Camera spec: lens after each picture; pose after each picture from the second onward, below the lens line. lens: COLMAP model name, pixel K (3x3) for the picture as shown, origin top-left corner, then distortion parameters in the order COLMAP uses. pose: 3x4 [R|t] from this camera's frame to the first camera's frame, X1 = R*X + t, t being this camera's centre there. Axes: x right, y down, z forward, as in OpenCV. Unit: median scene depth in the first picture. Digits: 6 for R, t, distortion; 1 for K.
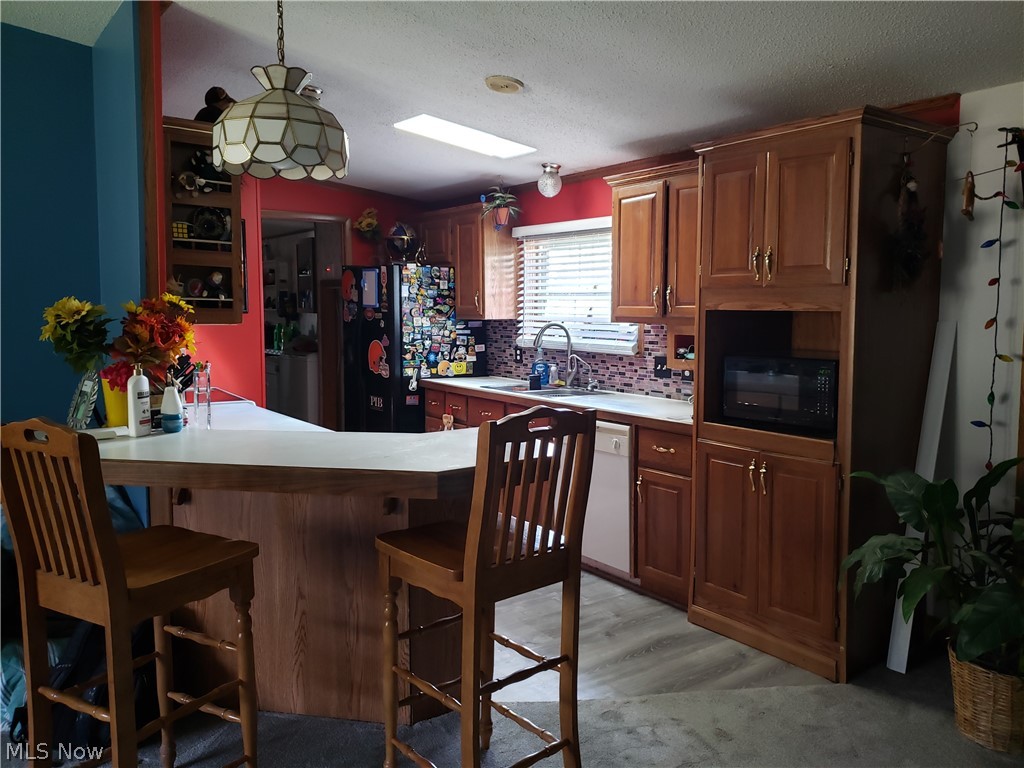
lens RADIAL K [[788.9, 0, 512.0], [0, 788.9, 384.0], [0, 0, 1]] dist [0.105739, -0.302552]
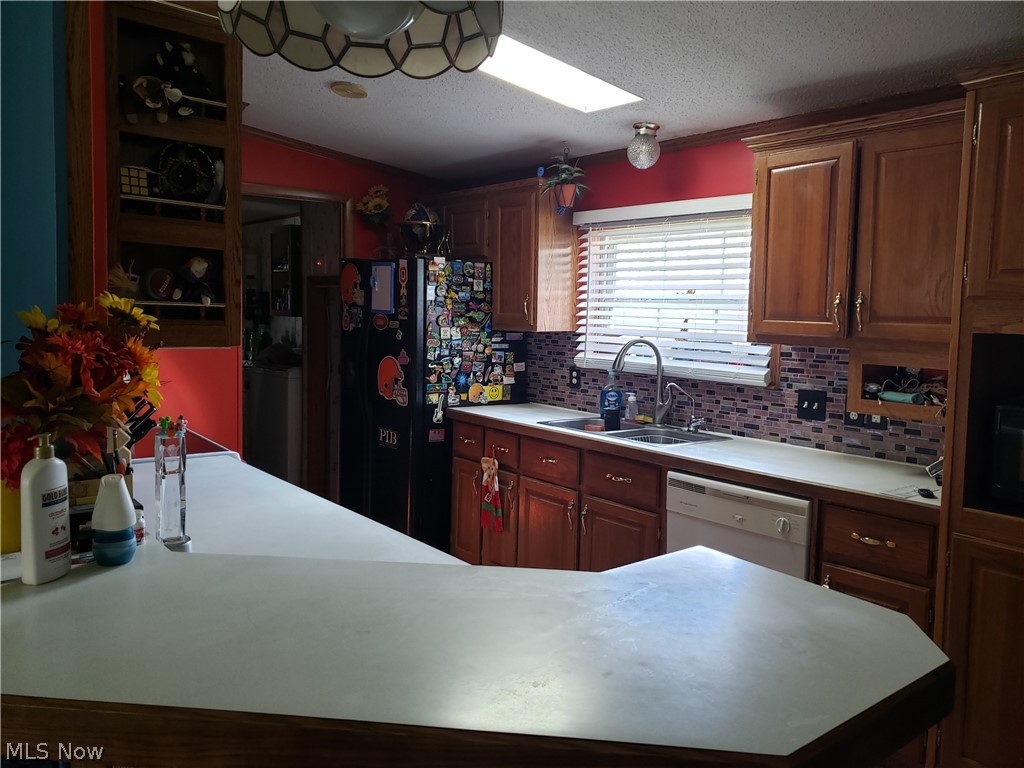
lens RADIAL K [[808.9, 0, 512.0], [0, 808.9, 384.0], [0, 0, 1]] dist [0.046267, -0.073884]
pose [[0.998725, 0.012346, 0.048957, -0.107977], [-0.012115, 0.999914, -0.005024, -0.030591], [-0.049015, 0.004425, 0.998788, 0.252265]]
